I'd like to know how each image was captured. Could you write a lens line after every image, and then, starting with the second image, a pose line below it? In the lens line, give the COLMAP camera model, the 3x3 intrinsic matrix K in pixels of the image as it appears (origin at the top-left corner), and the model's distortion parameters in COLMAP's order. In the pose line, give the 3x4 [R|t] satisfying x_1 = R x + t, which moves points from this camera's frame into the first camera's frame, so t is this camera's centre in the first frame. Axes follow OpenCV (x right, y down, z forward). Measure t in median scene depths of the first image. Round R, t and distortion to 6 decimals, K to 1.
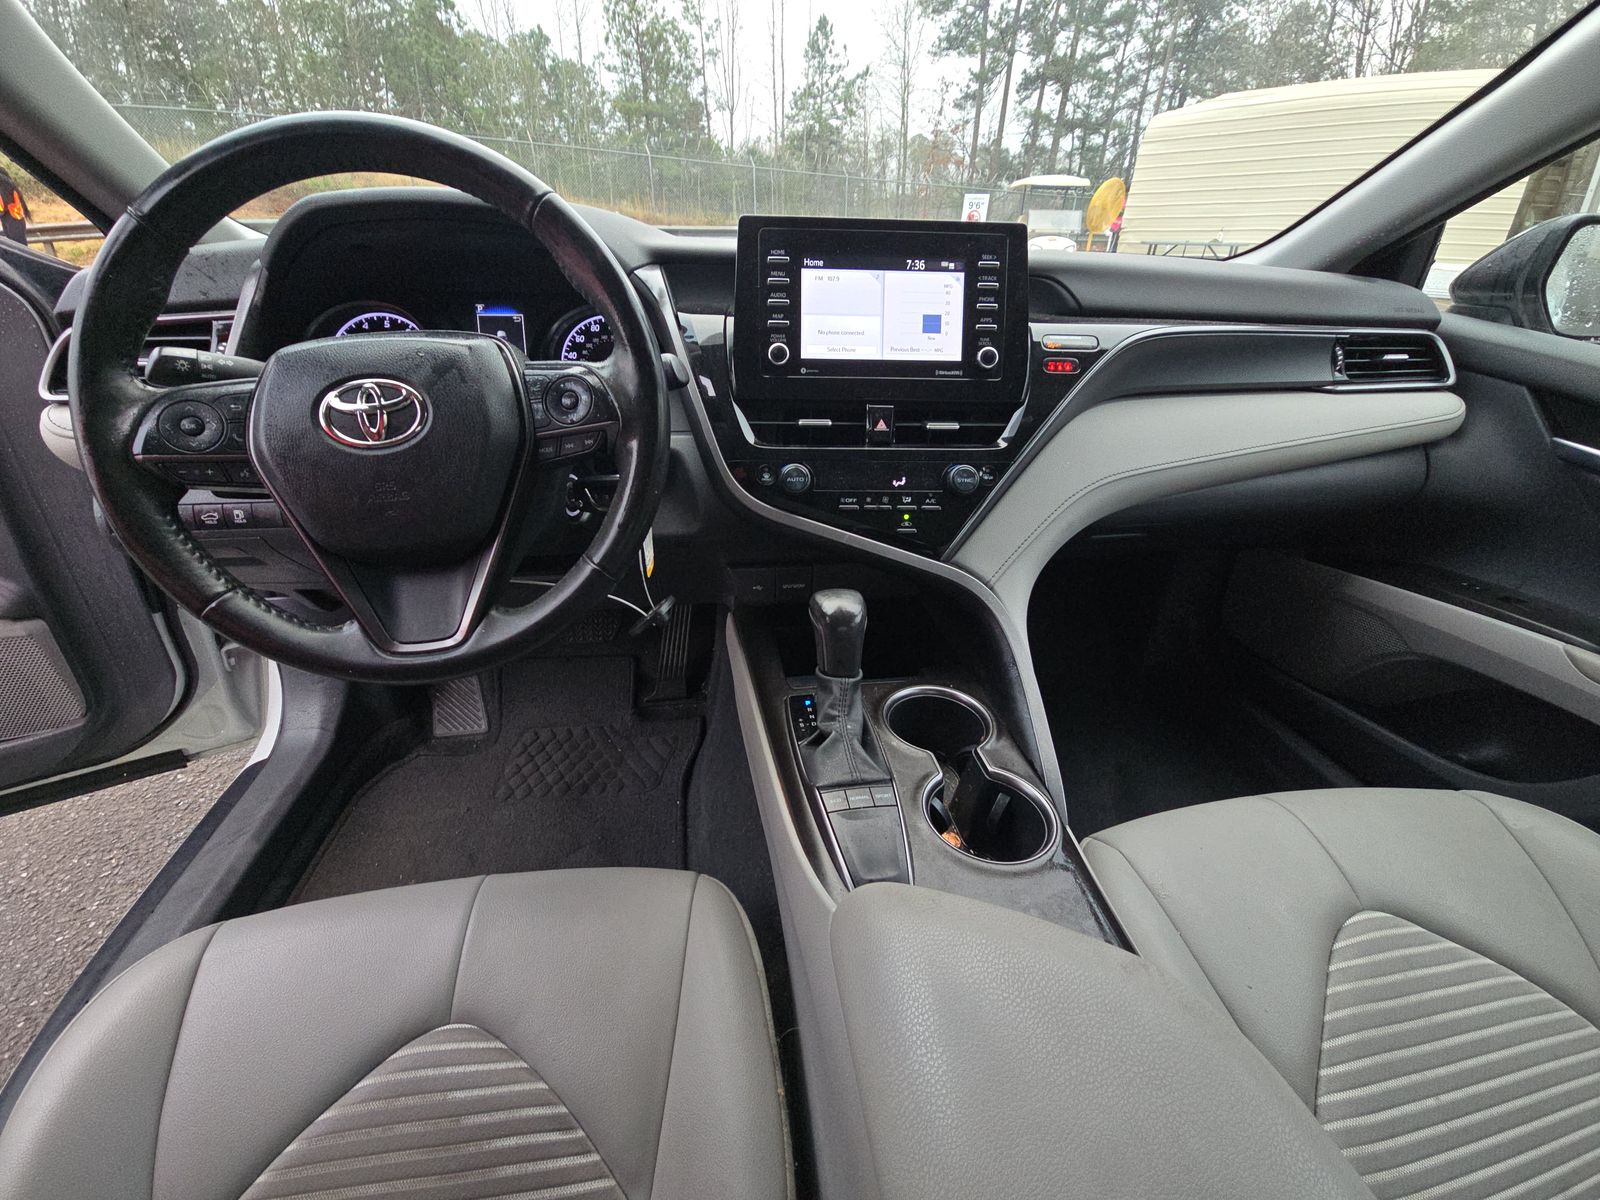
lens RADIAL K [[627.1, 0, 801.2], [0, 627.1, 599.4], [0, 0, 1]] dist [-0.000060, 0.000647]
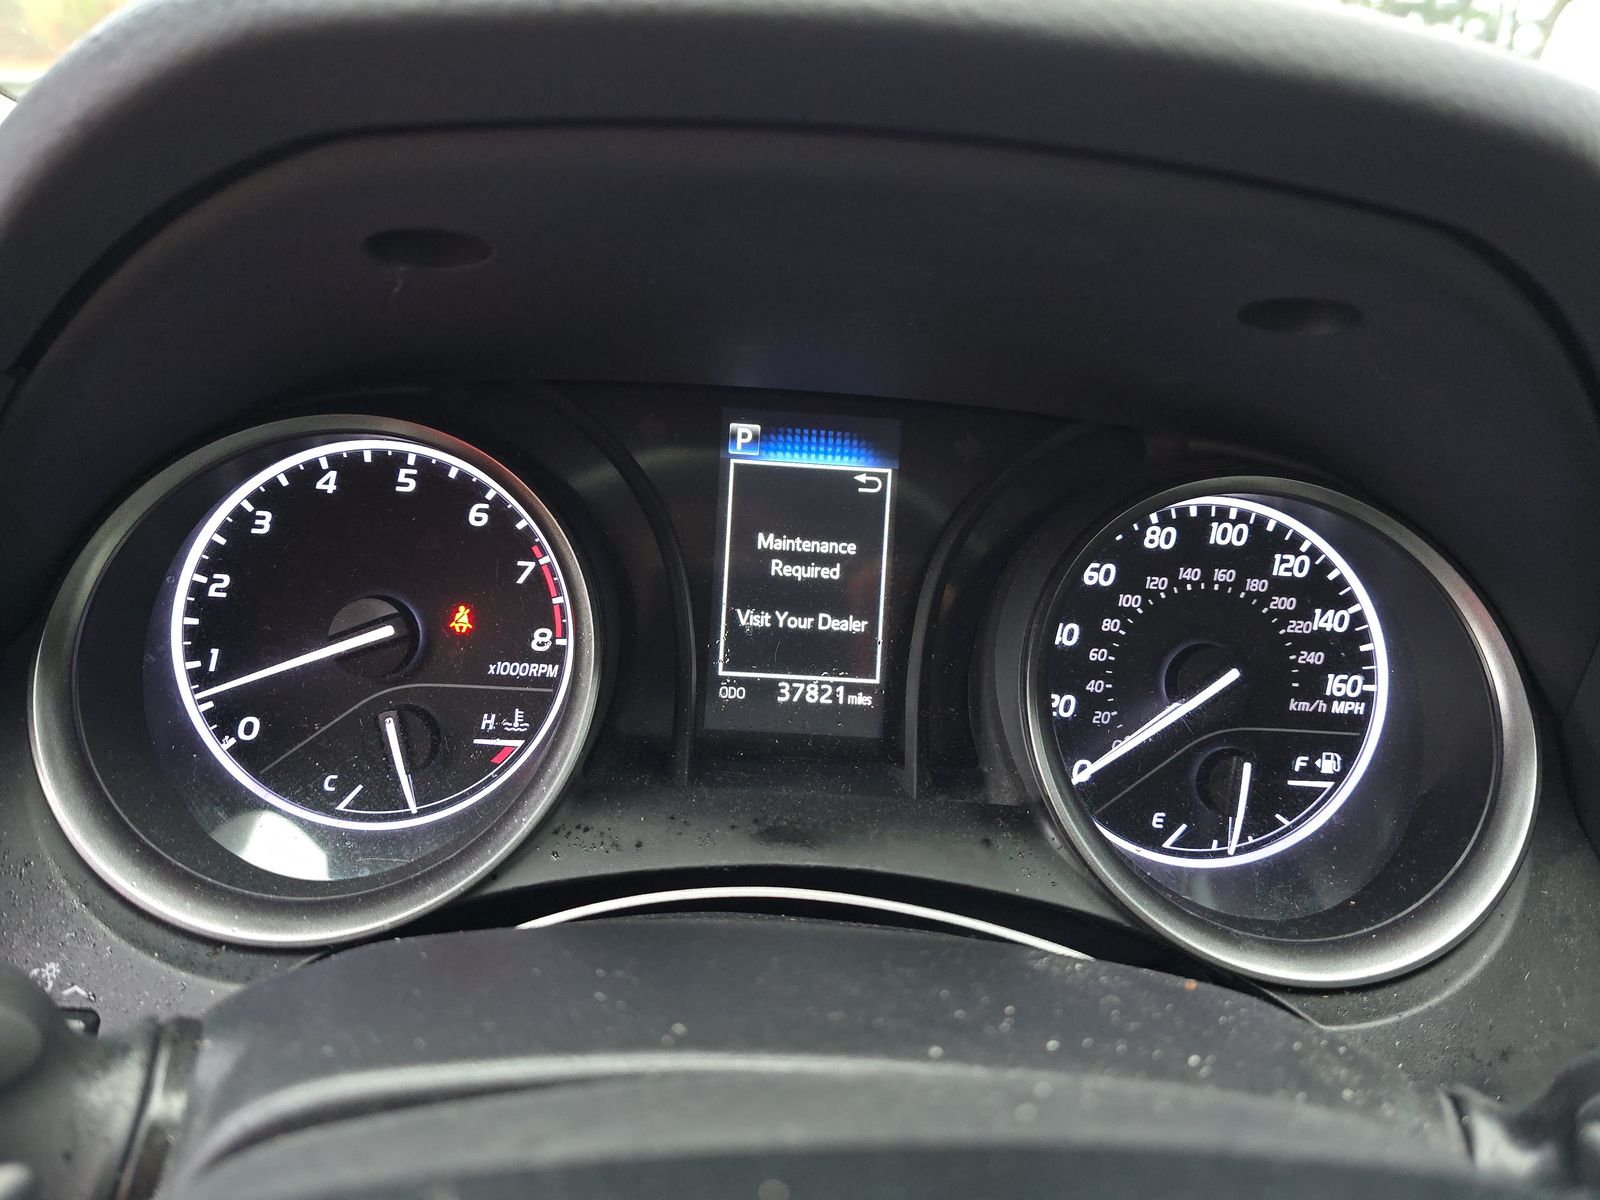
lens RADIAL K [[1058.7, 0, 798.9], [0, 1058.7, 603.2], [0, 0, 1]] dist [0.032482, -0.037432]
pose [[0.992307, 0.093017, -0.081697, -0.439275], [-0.102308, 0.987720, -0.118074, -0.338951], [0.069711, 0.125524, 0.989638, 0.557230]]
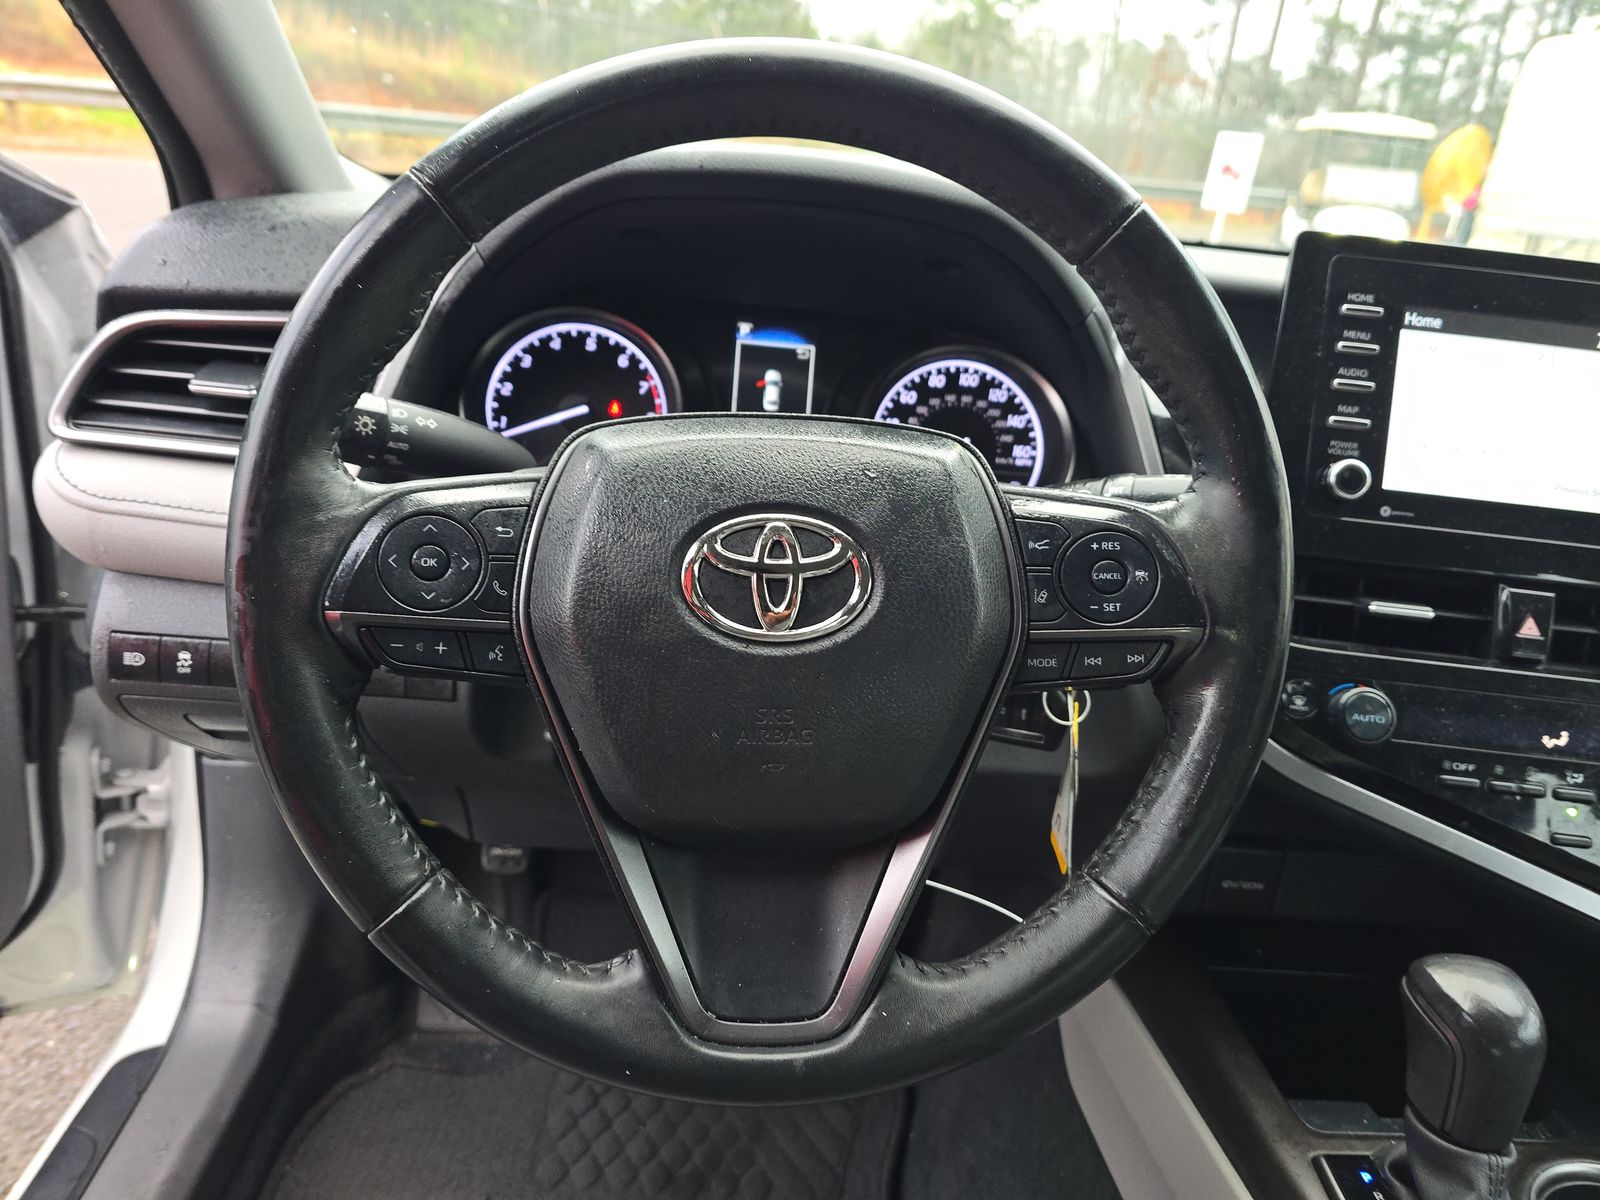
lens RADIAL K [[1058.7, 0, 796.8], [0, 1058.7, 602.3], [0, 0, 1]] dist [0.032482, -0.037432]
pose [[0.991106, 0.109997, -0.074903, -0.360426], [-0.119176, 0.984092, -0.131756, -0.098030], [0.059219, 0.139510, 0.988448, 0.082474]]
